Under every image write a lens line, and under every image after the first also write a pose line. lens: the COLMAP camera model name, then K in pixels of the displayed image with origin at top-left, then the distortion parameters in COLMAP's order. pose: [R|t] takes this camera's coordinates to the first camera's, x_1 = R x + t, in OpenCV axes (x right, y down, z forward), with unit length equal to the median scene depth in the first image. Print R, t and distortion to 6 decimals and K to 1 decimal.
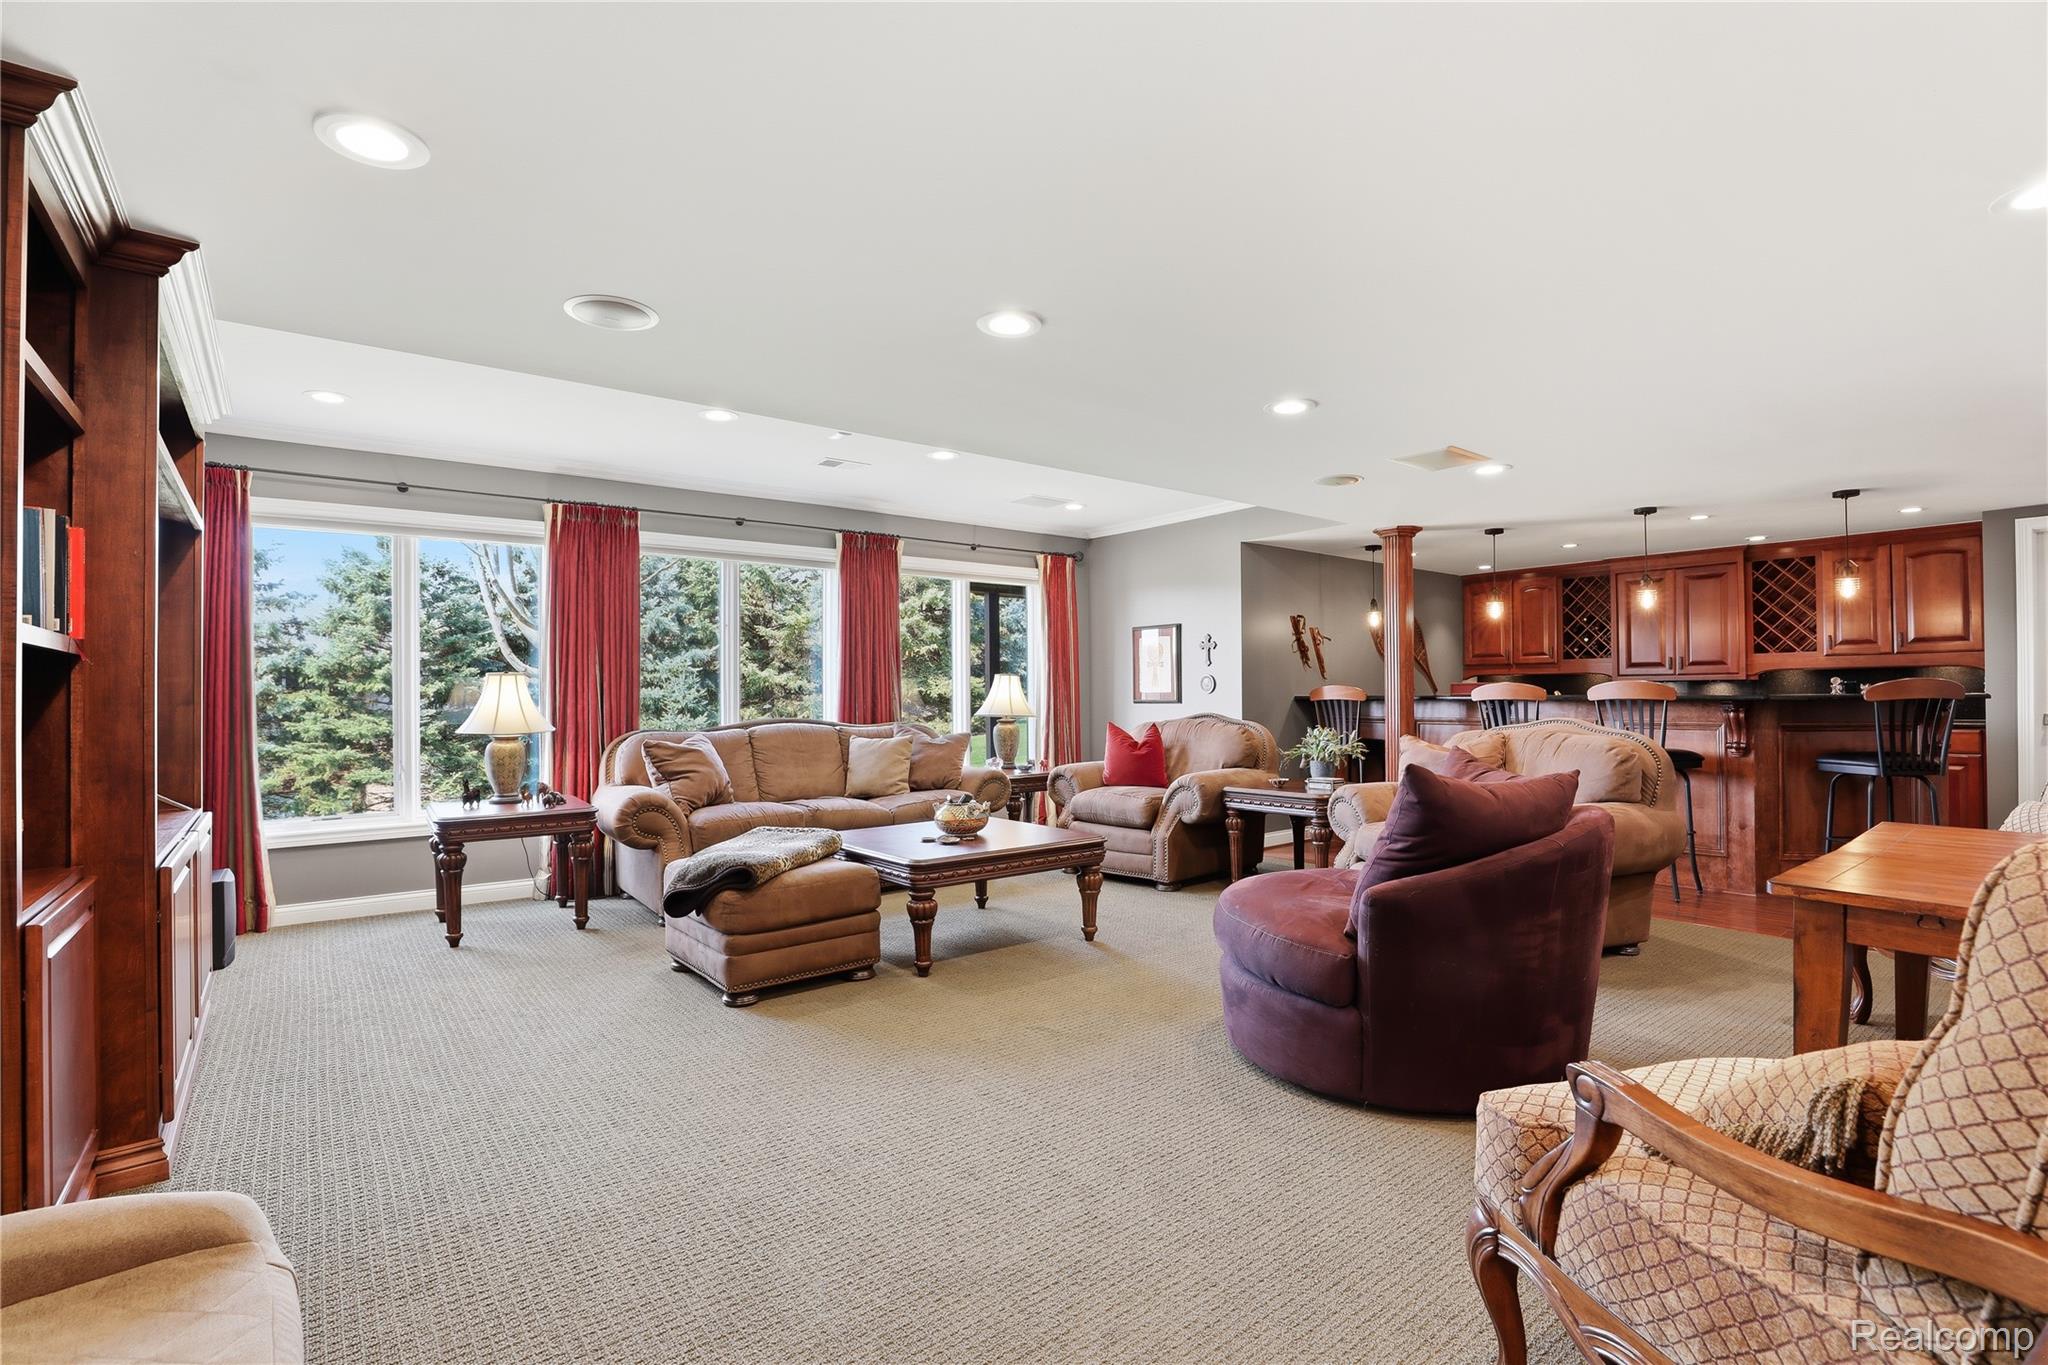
lens RADIAL K [[936.5, 0, 1024.0], [0, 936.5, 682.5], [0, 0, 1]] dist [-0.018524, 0.000507]
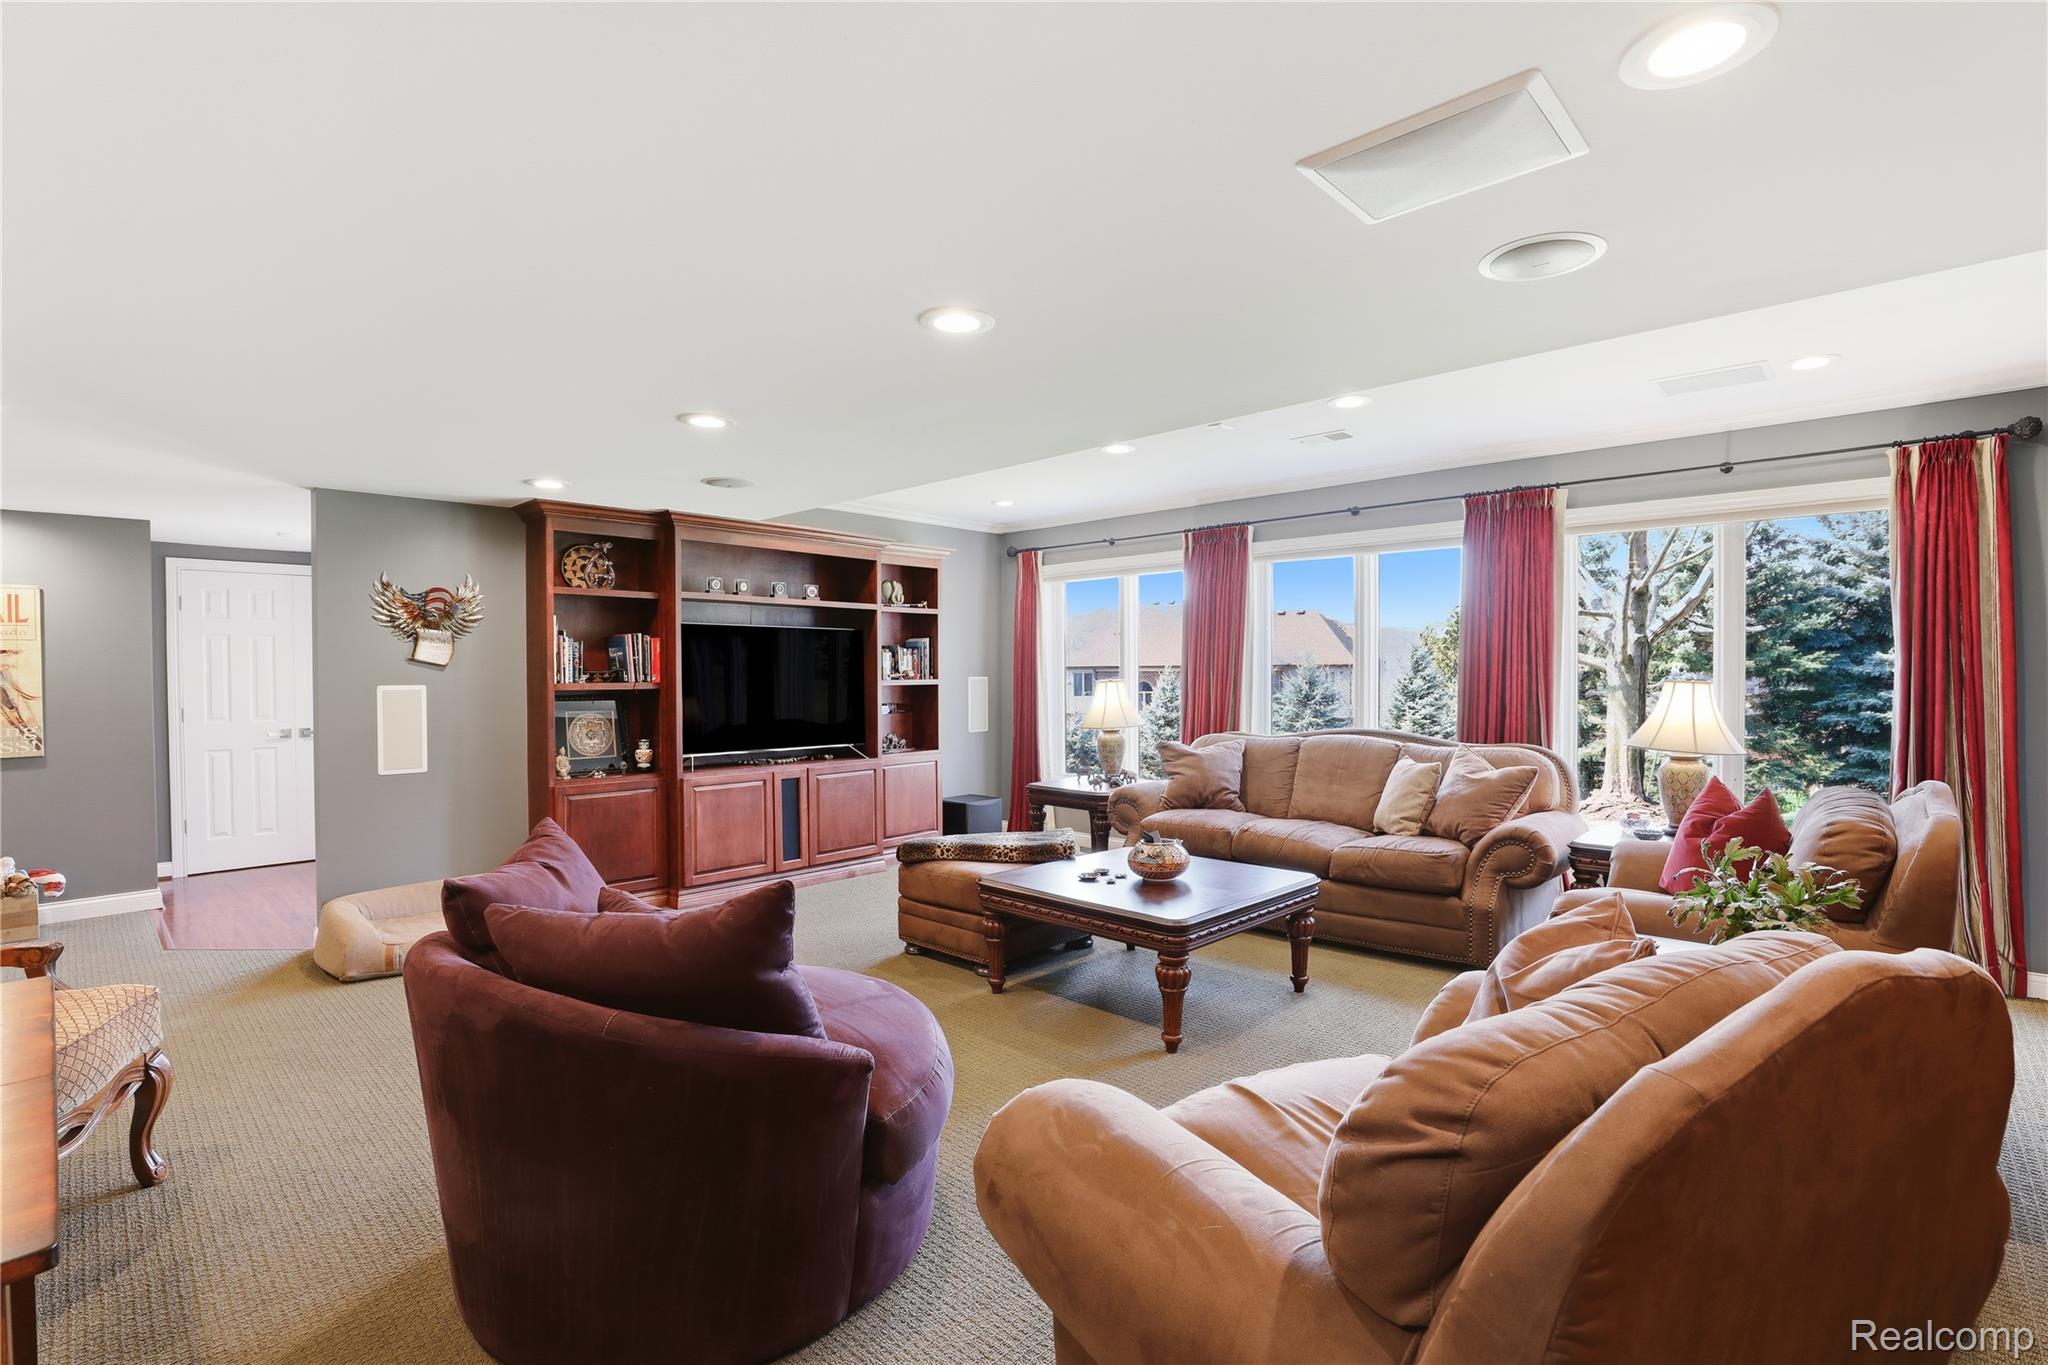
lens RADIAL K [[1004.5, 0, 1024.0], [0, 1004.5, 682.5], [0, 0, 1]] dist [-0.026126, -0.000065]
pose [[0.169293, 0.002519, -0.985563, 0.544237], [0.002188, 0.999993, 0.002932, -0.010466], [0.985563, -0.002653, 0.169286, 0.488773]]
